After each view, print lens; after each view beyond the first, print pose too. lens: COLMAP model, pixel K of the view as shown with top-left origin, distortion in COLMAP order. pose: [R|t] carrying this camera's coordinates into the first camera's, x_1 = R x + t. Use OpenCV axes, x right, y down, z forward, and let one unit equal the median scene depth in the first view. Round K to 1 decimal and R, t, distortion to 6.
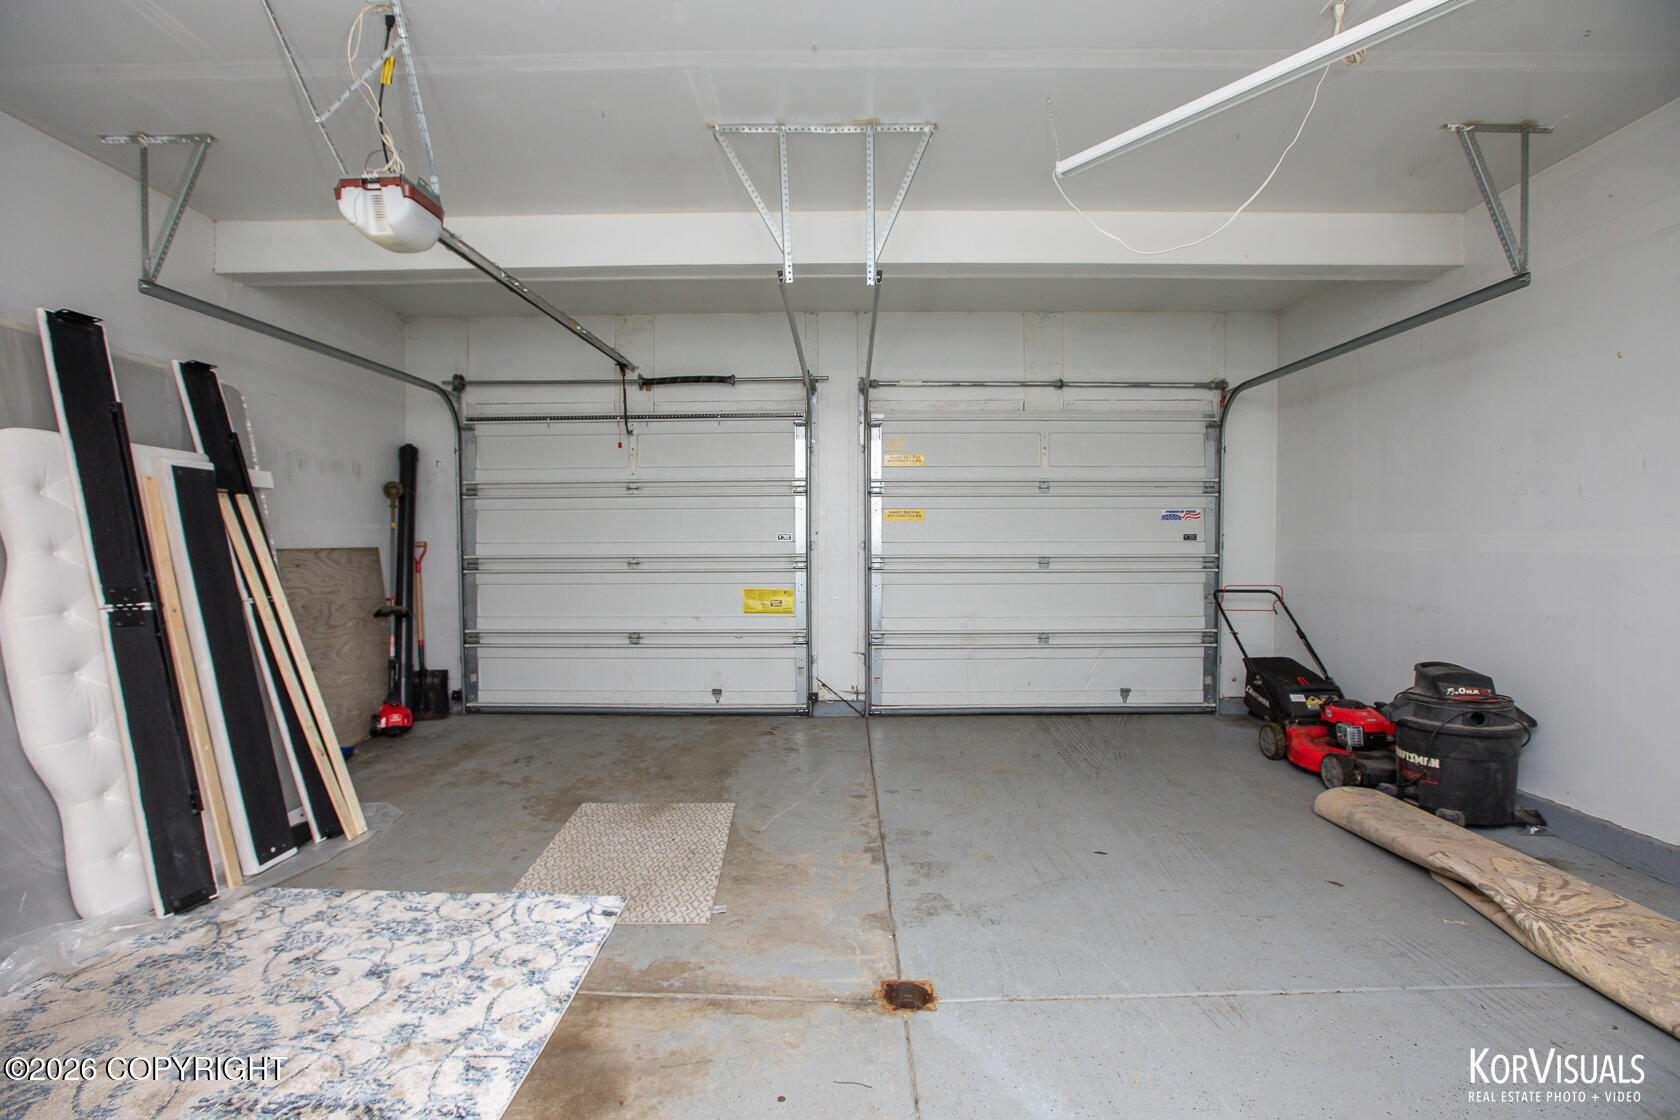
lens RADIAL K [[767.0, 0, 836.6], [0, 767.0, 555.5], [0, 0, 1]] dist [-0.026421, 0.002994]
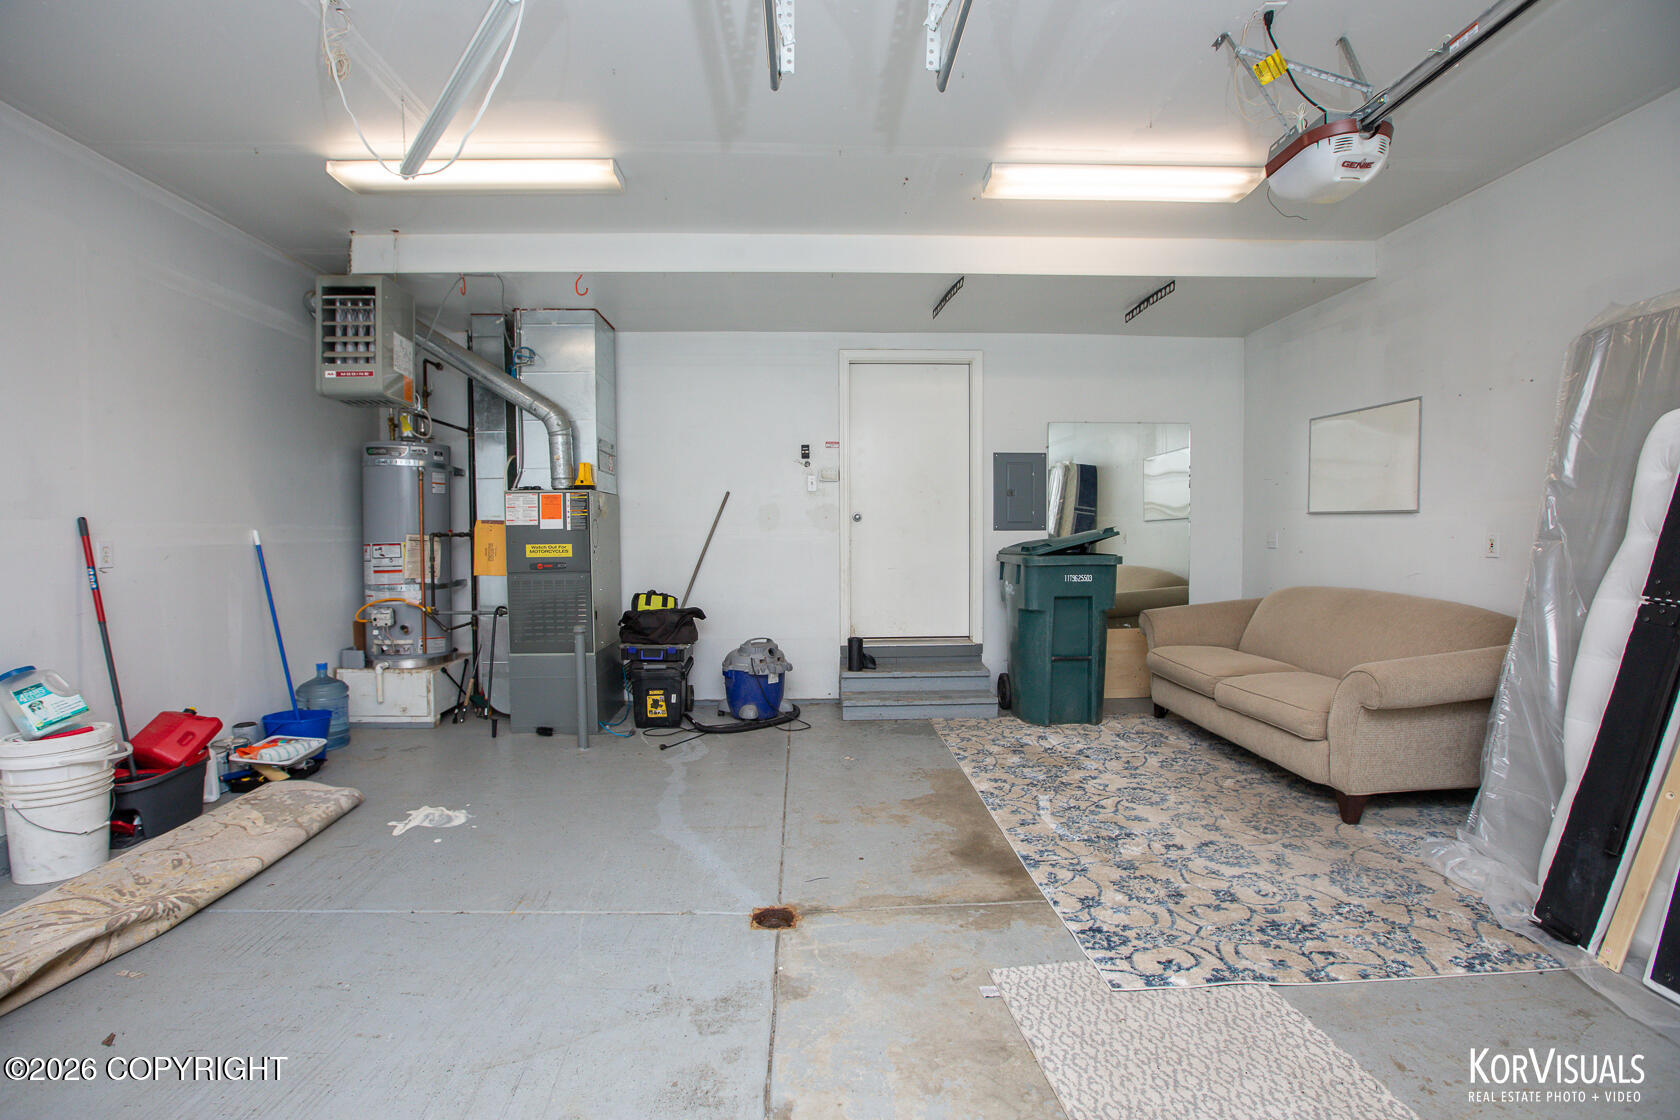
lens RADIAL K [[767.0, 0, 837.7], [0, 767.0, 557.4], [0, 0, 1]] dist [-0.026421, 0.002994]
pose [[-0.998410, 0.009024, -0.055651, 0.052706], [0.006199, 0.998693, 0.050738, -0.036401], [0.056036, 0.050312, -0.997160, 2.038468]]
